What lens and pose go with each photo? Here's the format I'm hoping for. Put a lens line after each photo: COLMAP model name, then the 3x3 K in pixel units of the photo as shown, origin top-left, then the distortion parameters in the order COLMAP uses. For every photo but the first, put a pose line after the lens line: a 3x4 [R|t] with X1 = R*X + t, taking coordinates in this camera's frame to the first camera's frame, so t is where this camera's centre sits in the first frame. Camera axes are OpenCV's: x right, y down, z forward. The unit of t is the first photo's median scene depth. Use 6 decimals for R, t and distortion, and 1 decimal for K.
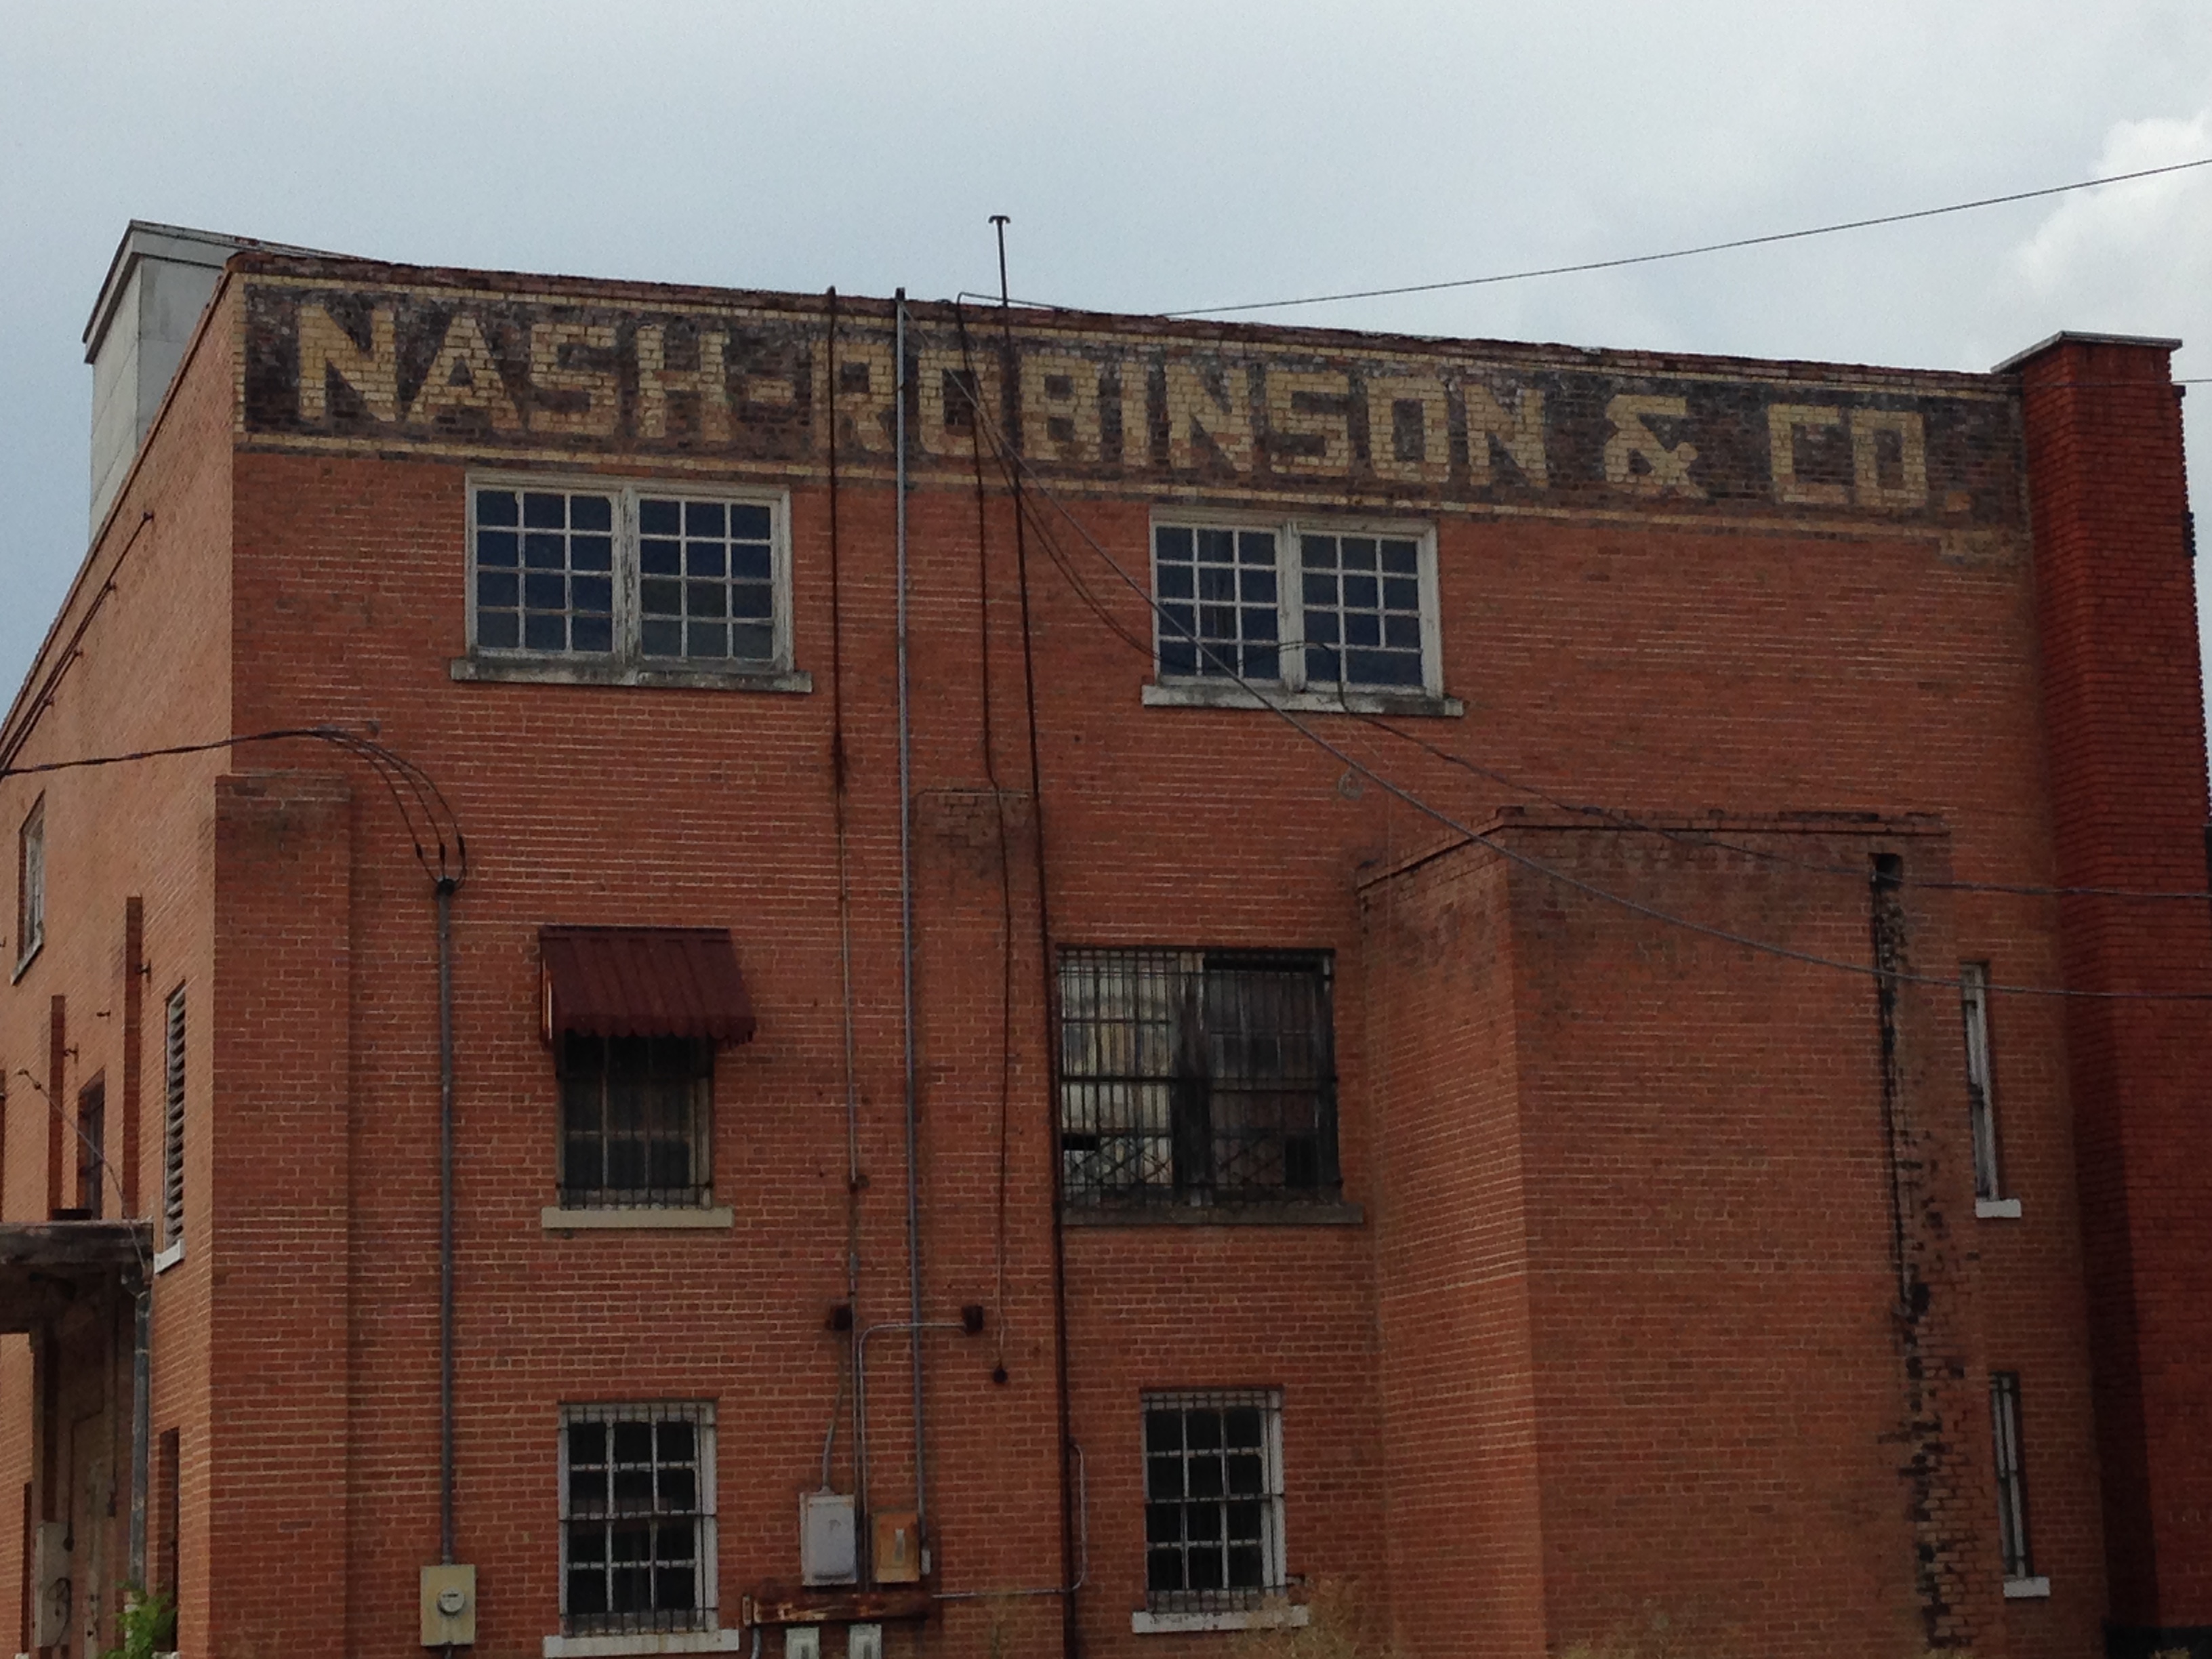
lens RADIAL K [[4247.0, 0, 1371.7], [0, 4247.0, 728.4], [0, 0, 1]] dist [-0.039667, 0.378270]
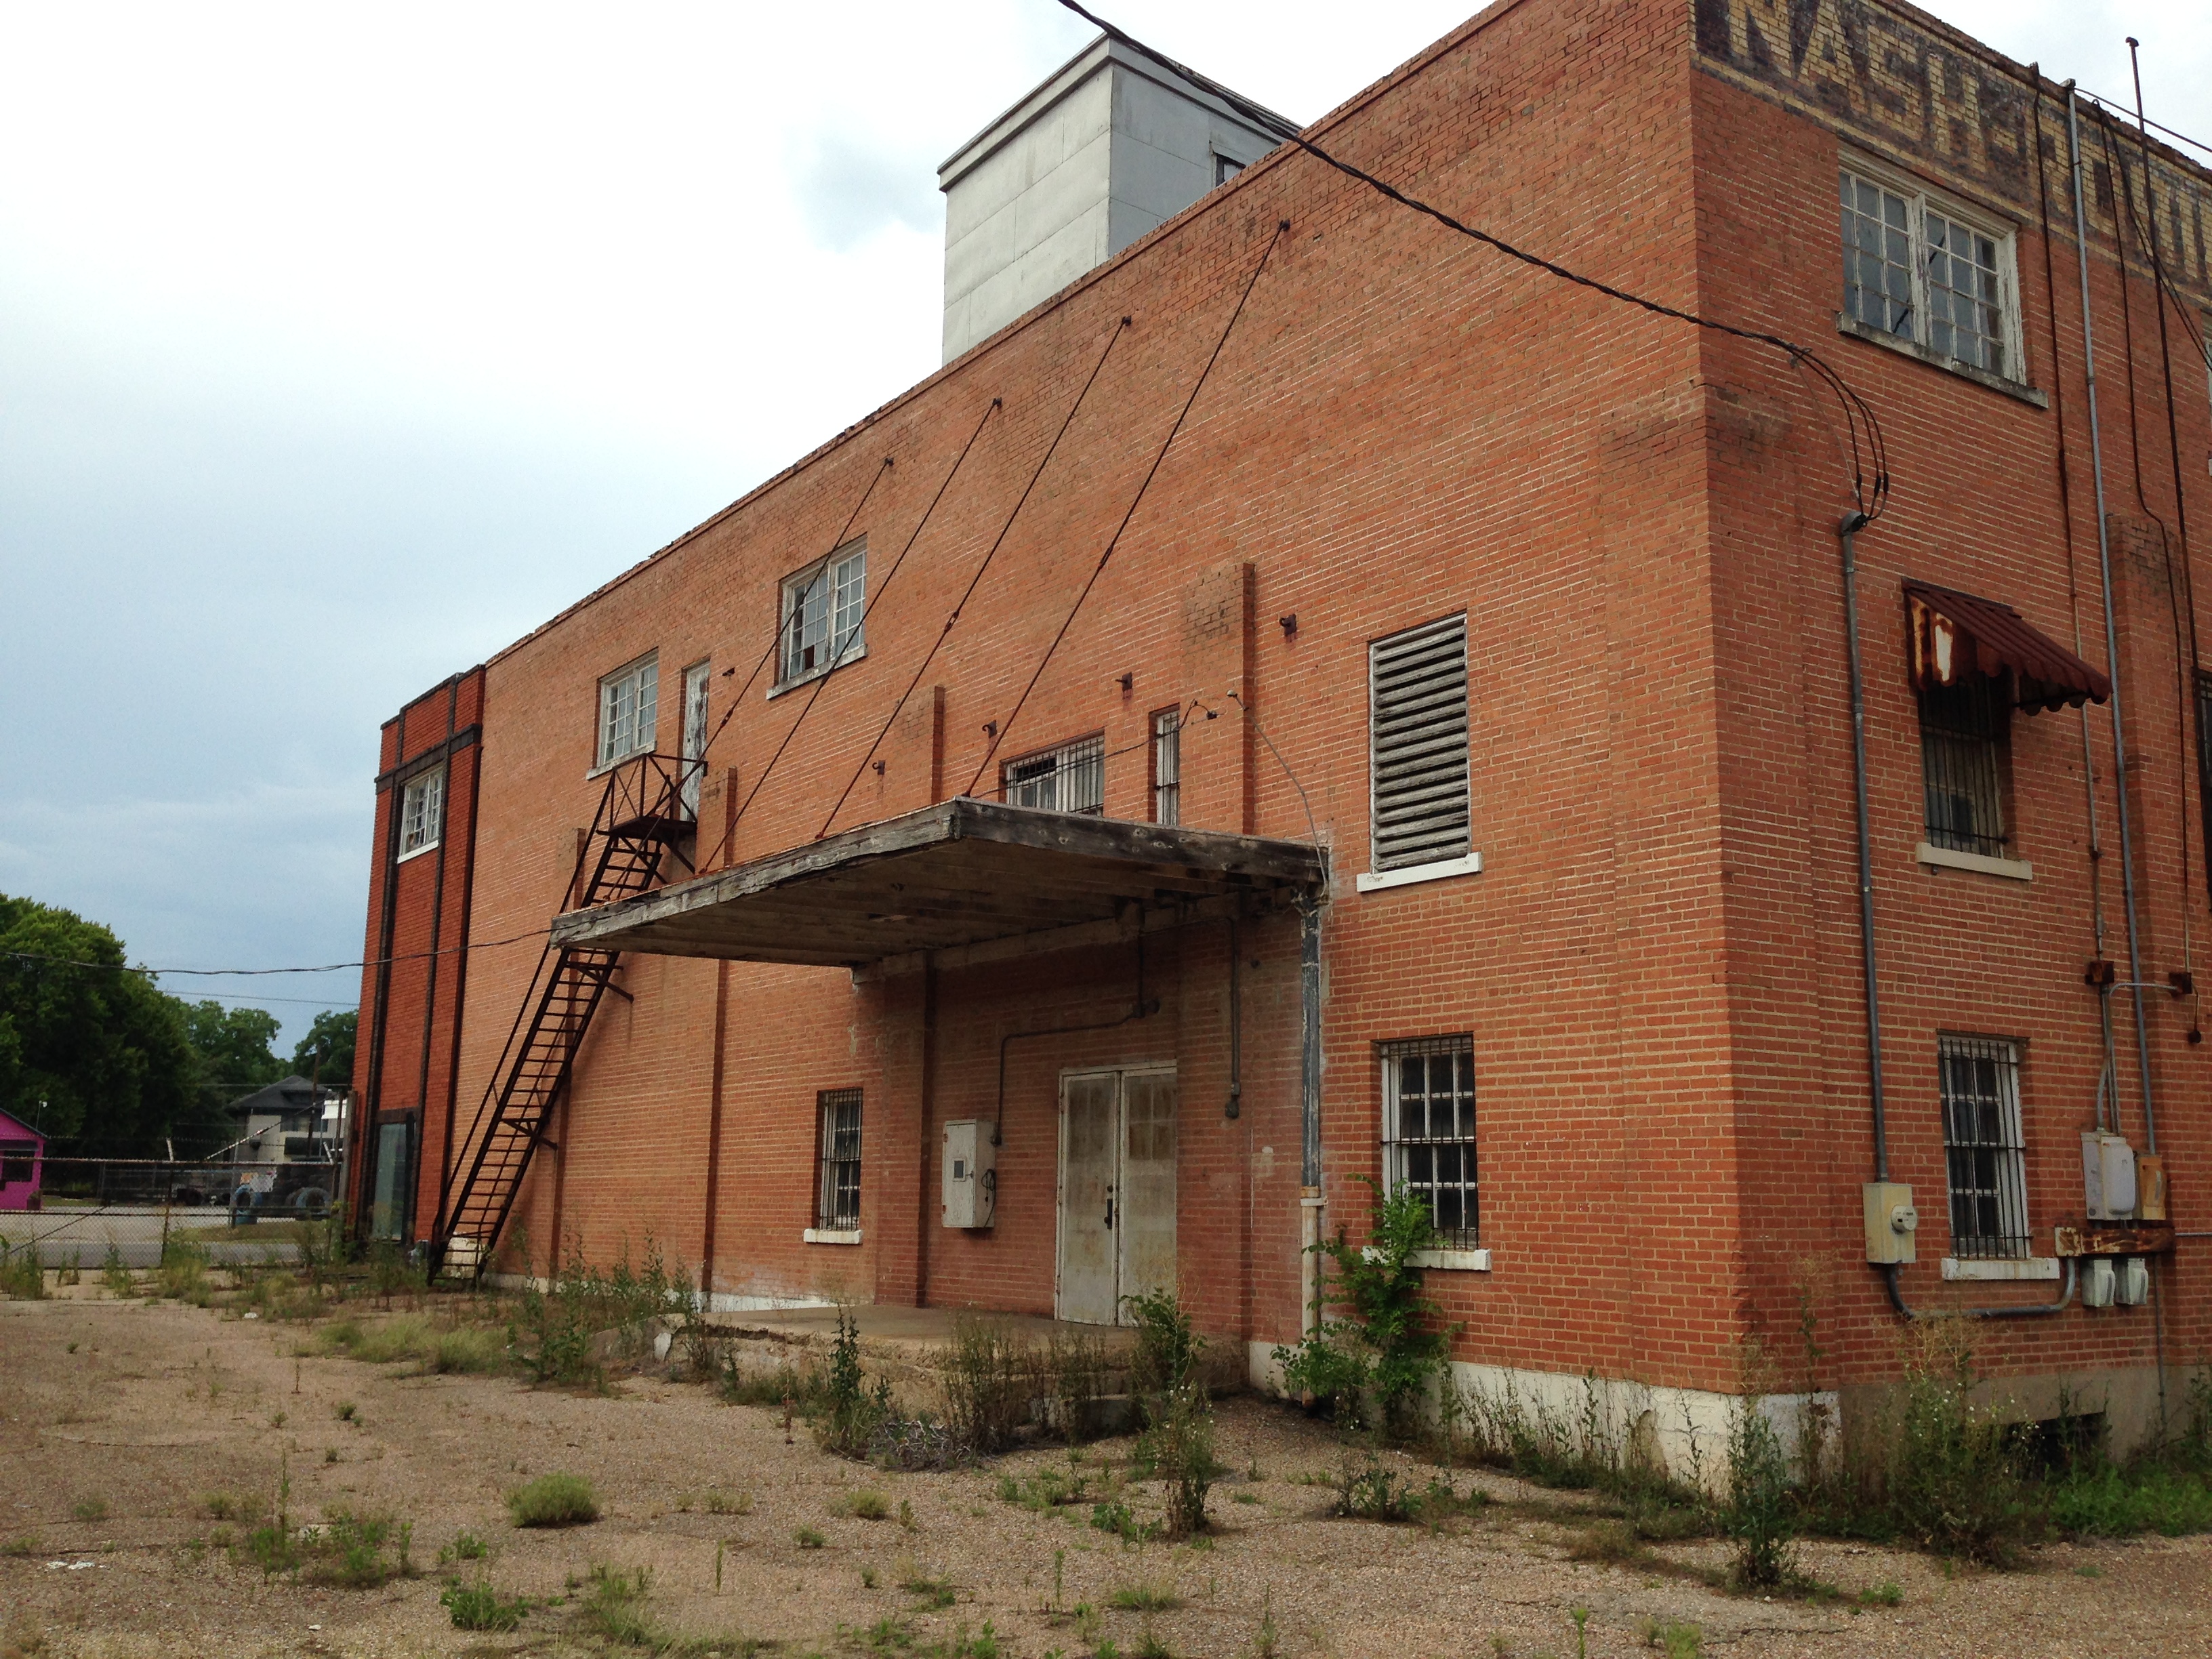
lens RADIAL K [[1983.1, 0, 1106.0], [0, 1983.1, 829.5], [0, 0, 1]] dist [0.088140, -0.147320]
pose [[0.972216, 0.089393, 0.216345, -0.479446], [-0.091159, 0.995835, -0.001826, 0.125300], [-0.215607, -0.017946, 0.976315, 0.551807]]
